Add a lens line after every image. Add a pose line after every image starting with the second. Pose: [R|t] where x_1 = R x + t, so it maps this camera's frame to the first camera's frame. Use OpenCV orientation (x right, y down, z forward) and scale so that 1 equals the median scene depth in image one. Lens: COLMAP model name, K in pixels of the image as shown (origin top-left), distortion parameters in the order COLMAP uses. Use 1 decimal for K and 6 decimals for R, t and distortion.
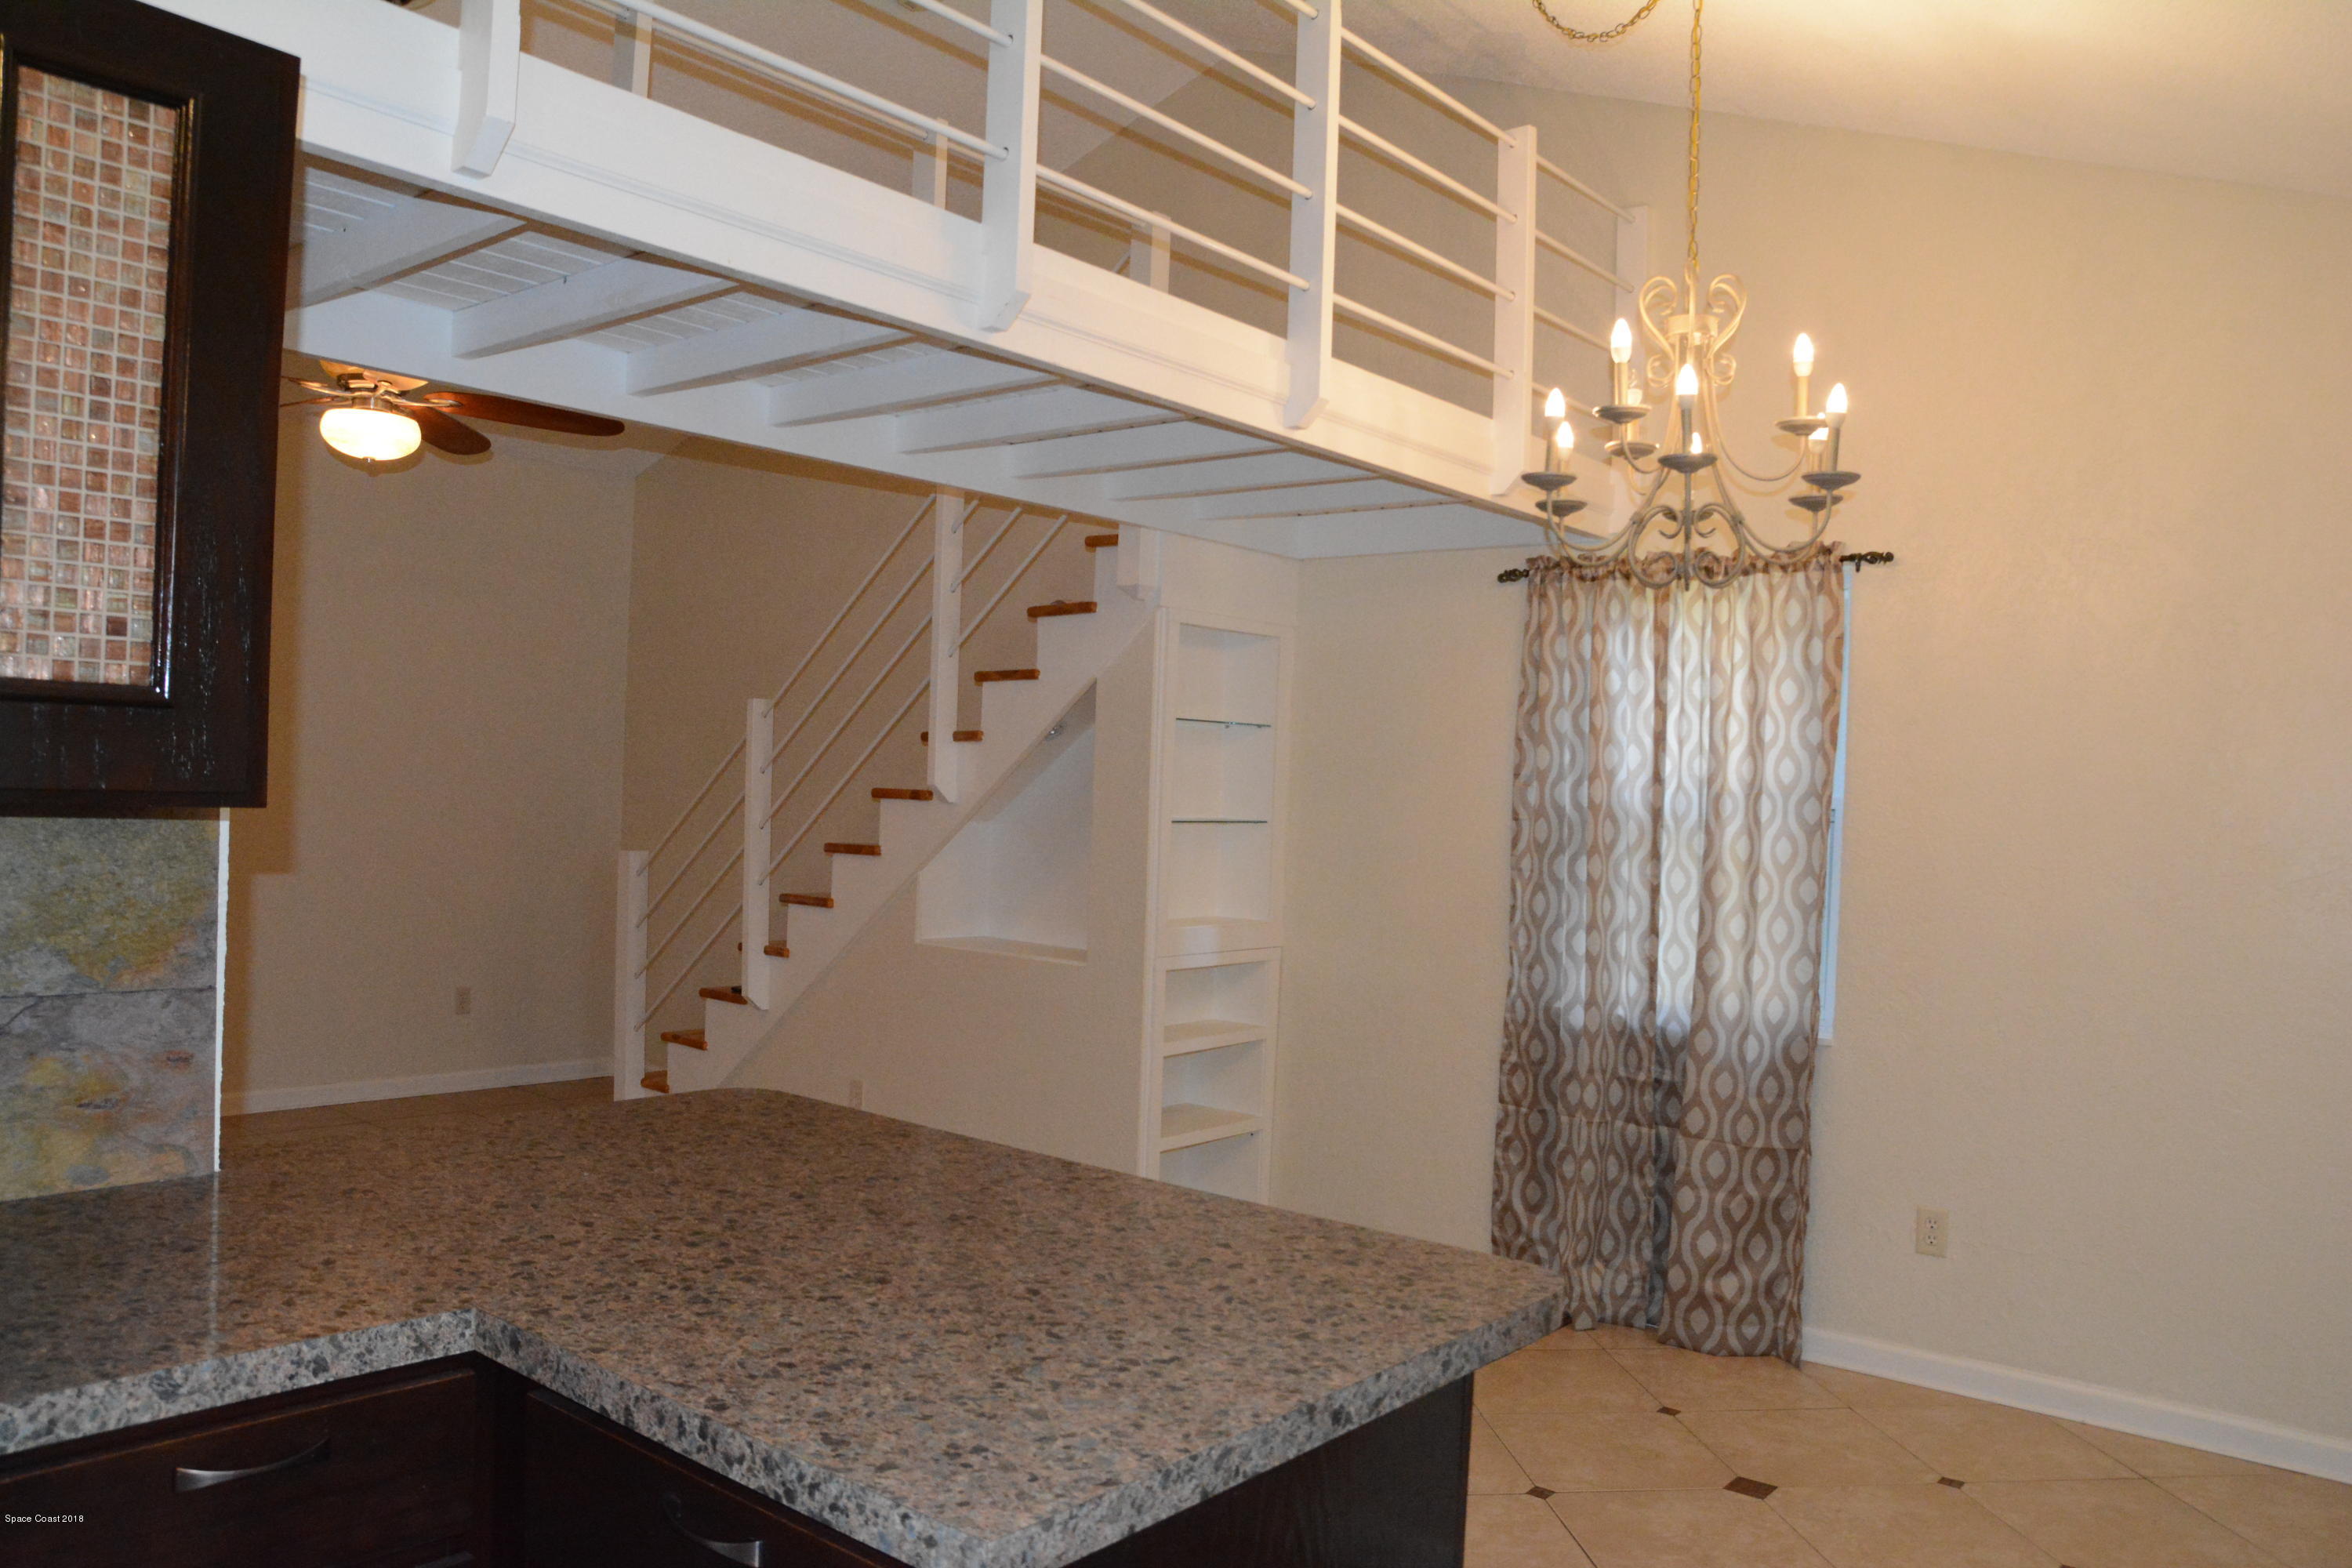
lens RADIAL K [[1726.2, 0, 1175.0], [0, 1726.2, 795.7], [0, 0, 1]] dist [-0.137962, 0.093867]
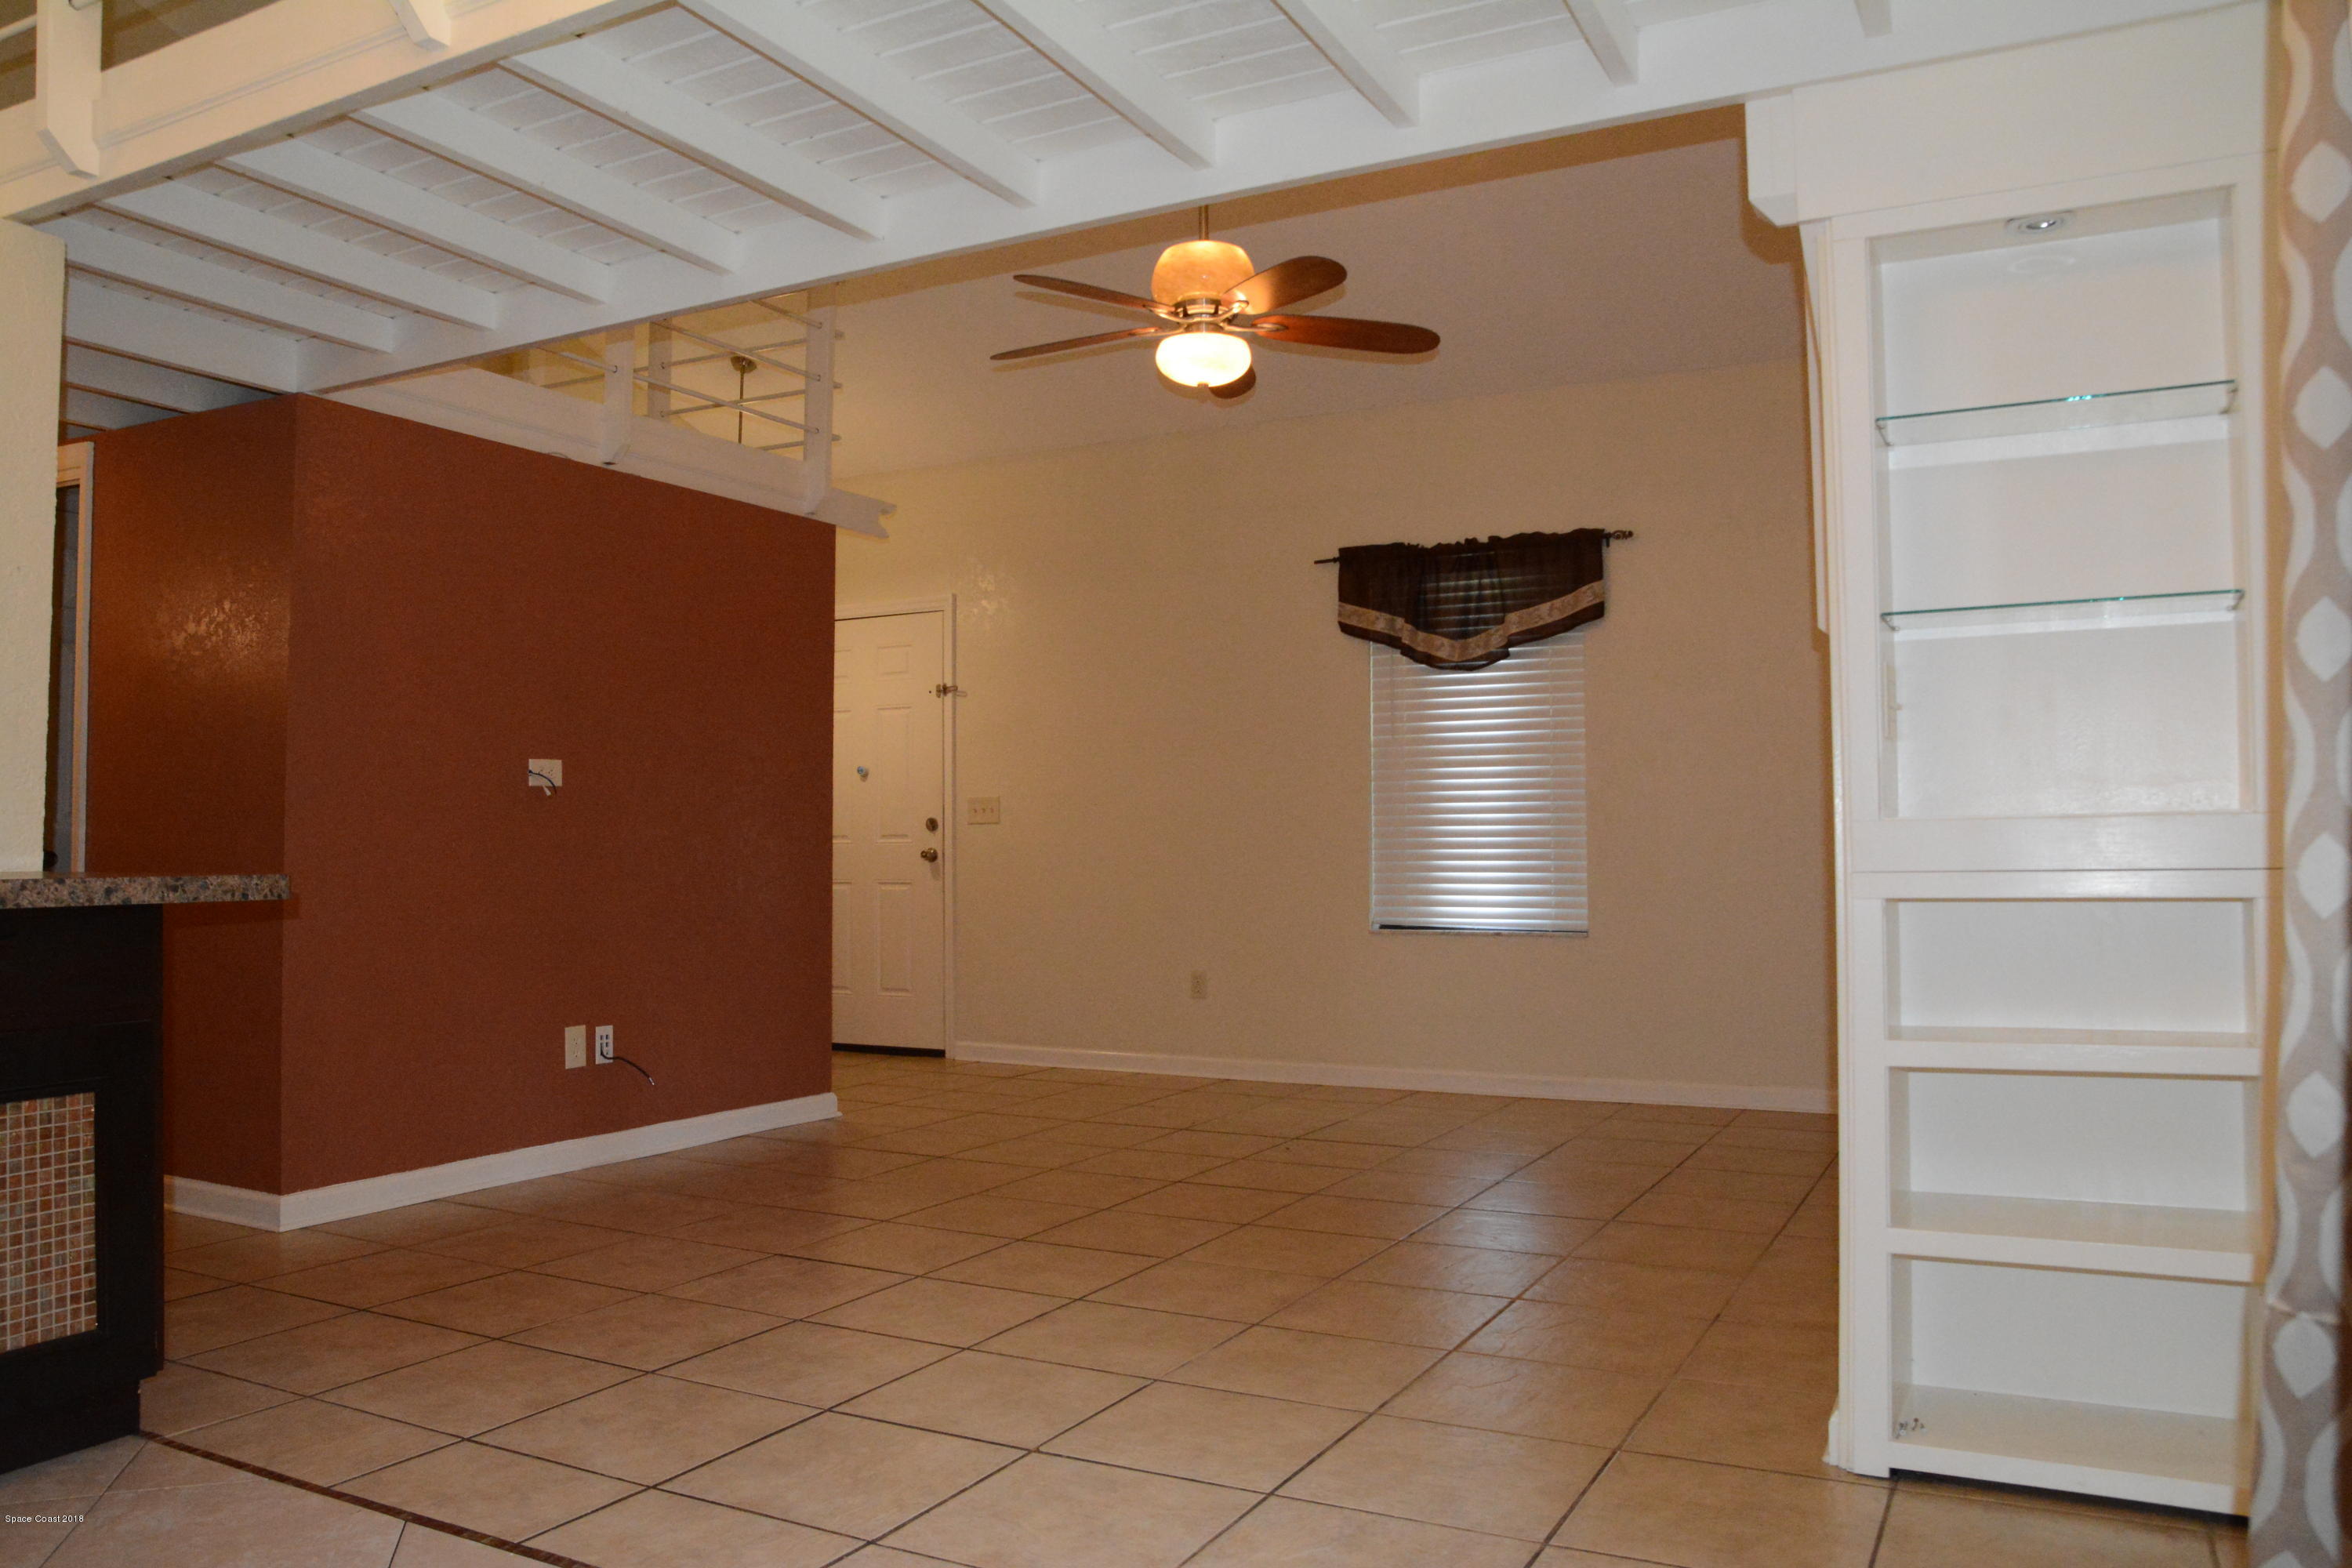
lens RADIAL K [[1726.2, 0, 1175.0], [0, 1726.2, 795.7], [0, 0, 1]] dist [-0.137962, 0.093867]
pose [[0.214411, -0.066191, -0.974498, 1.221036], [0.012385, 0.997805, -0.065049, 0.277011], [0.976665, 0.001878, 0.214760, 1.831381]]
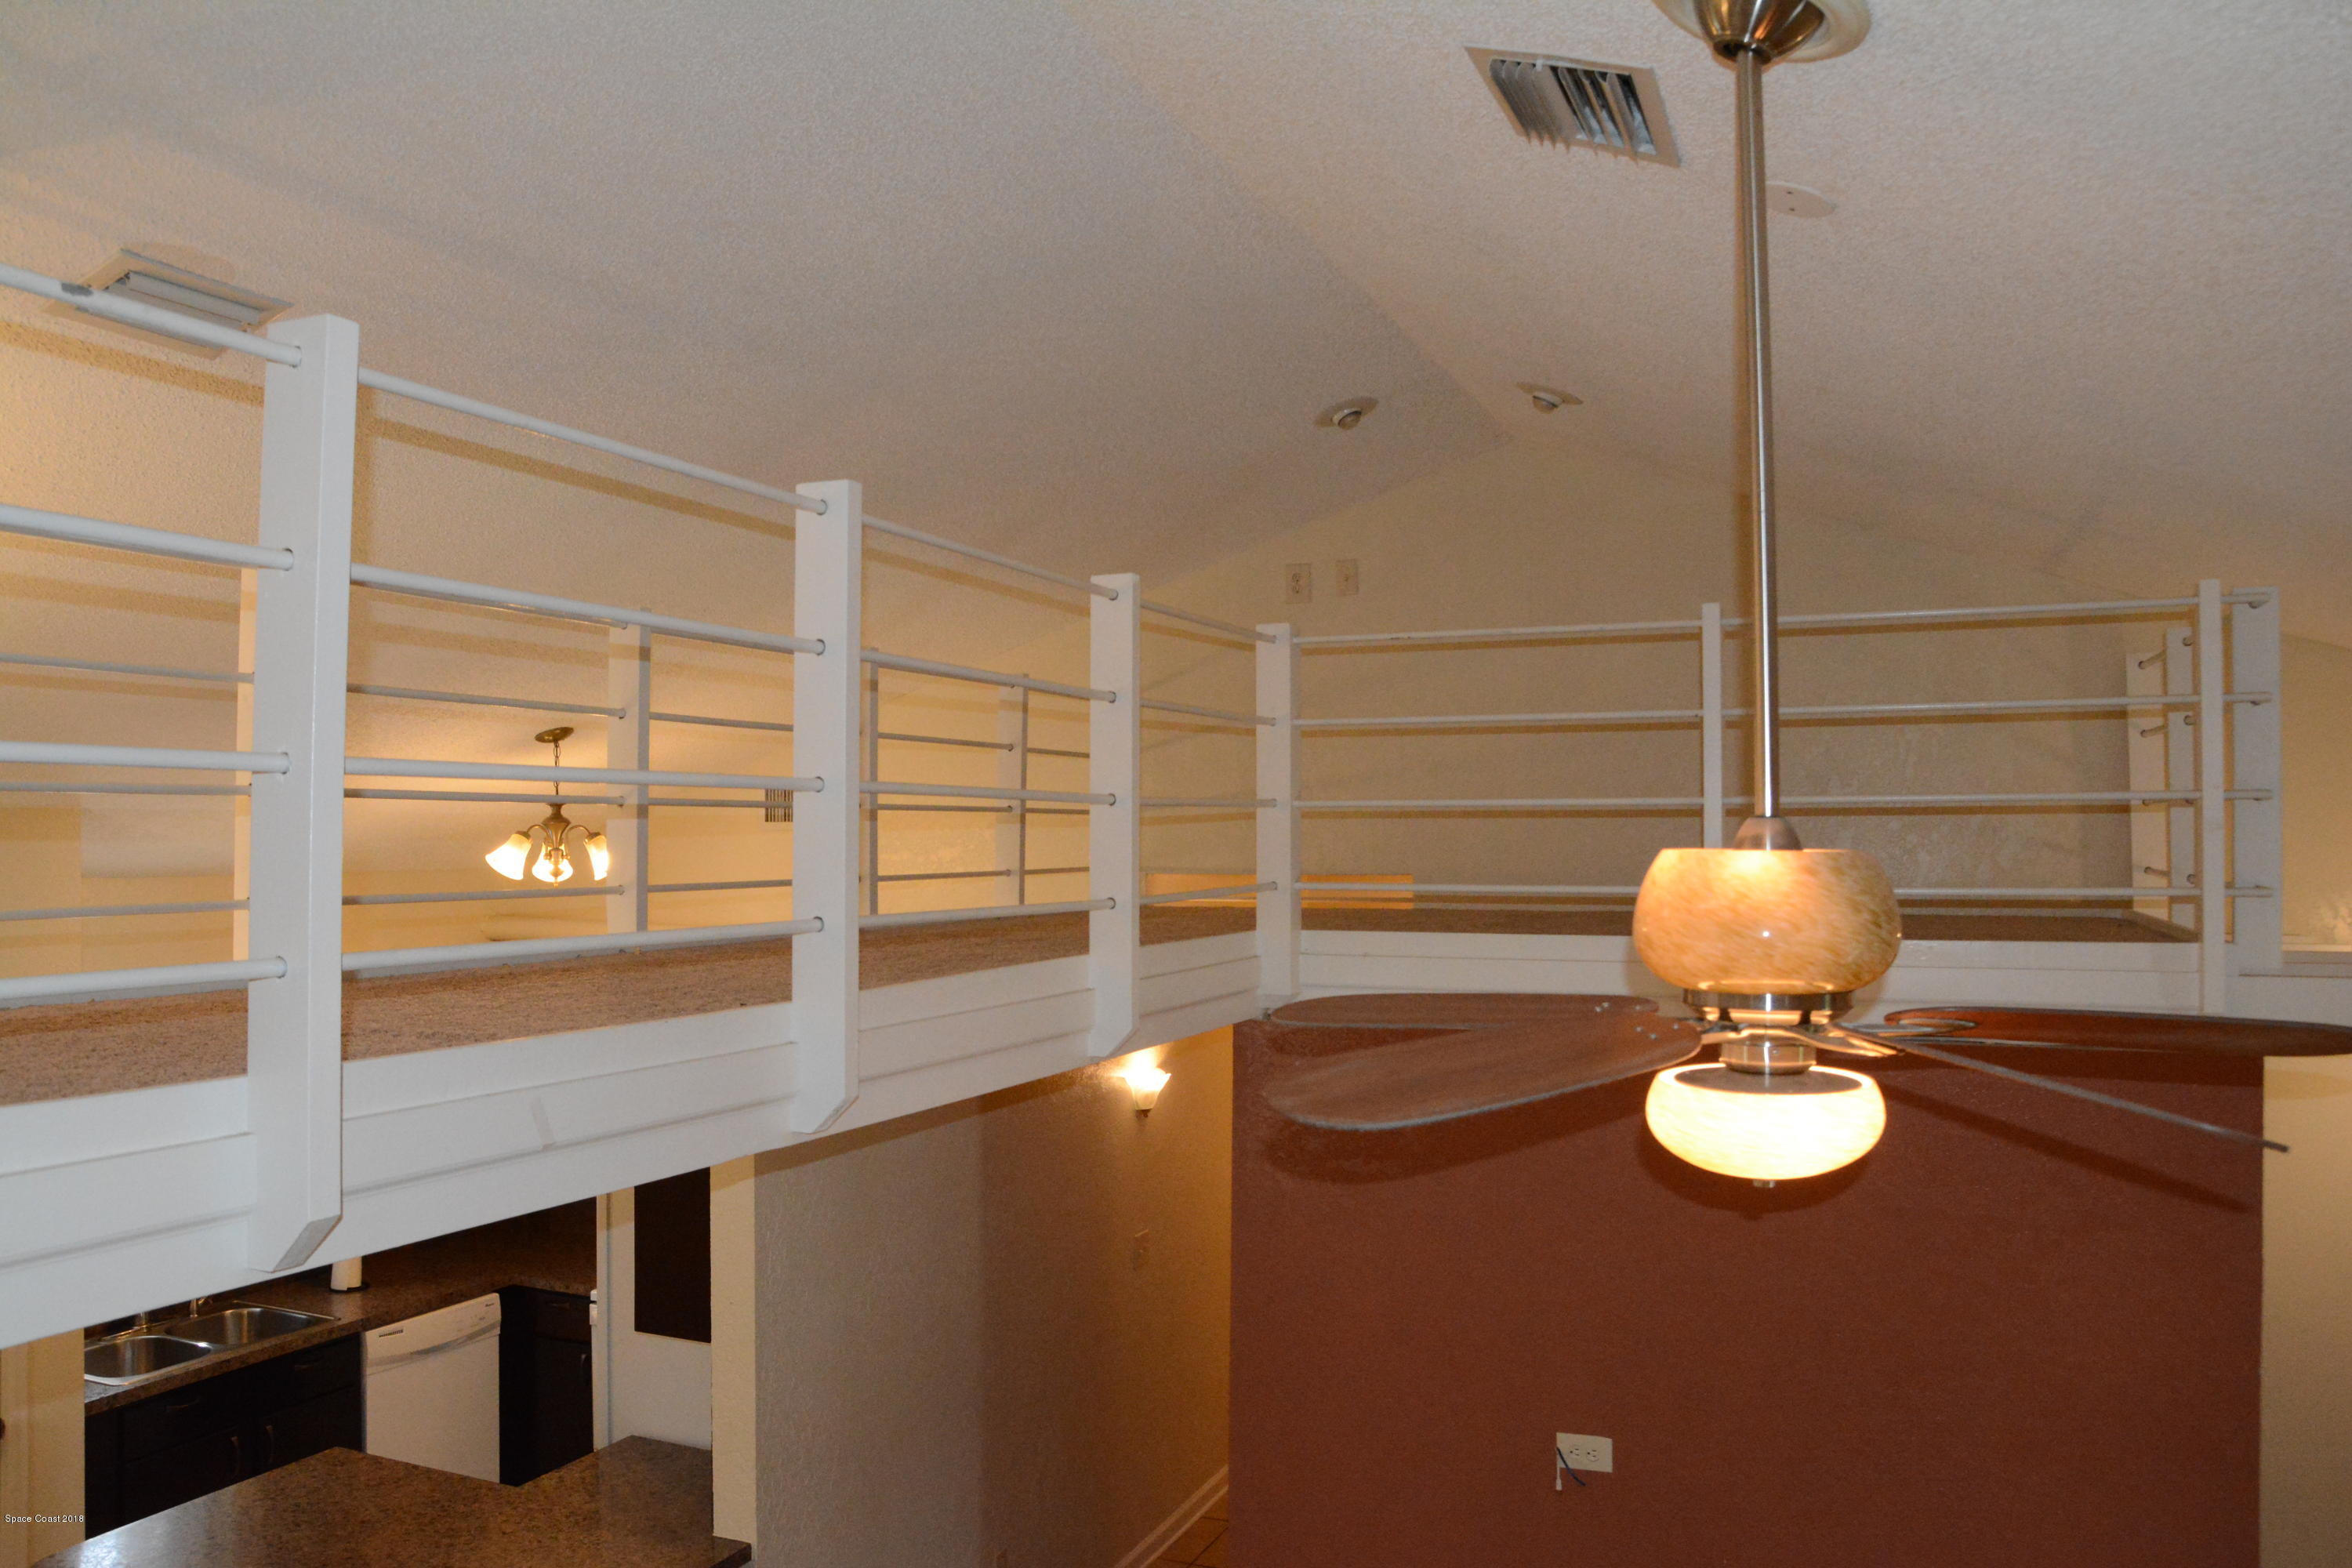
lens RADIAL K [[1726.2, 0, 1175.0], [0, 1726.2, 795.7], [0, 0, 1]] dist [-0.137962, 0.093867]
pose [[-0.957250, -0.035633, -0.287060, -0.512387], [-0.029368, 0.999228, -0.026104, -0.666808], [0.287769, -0.016558, -0.957557, 3.248655]]
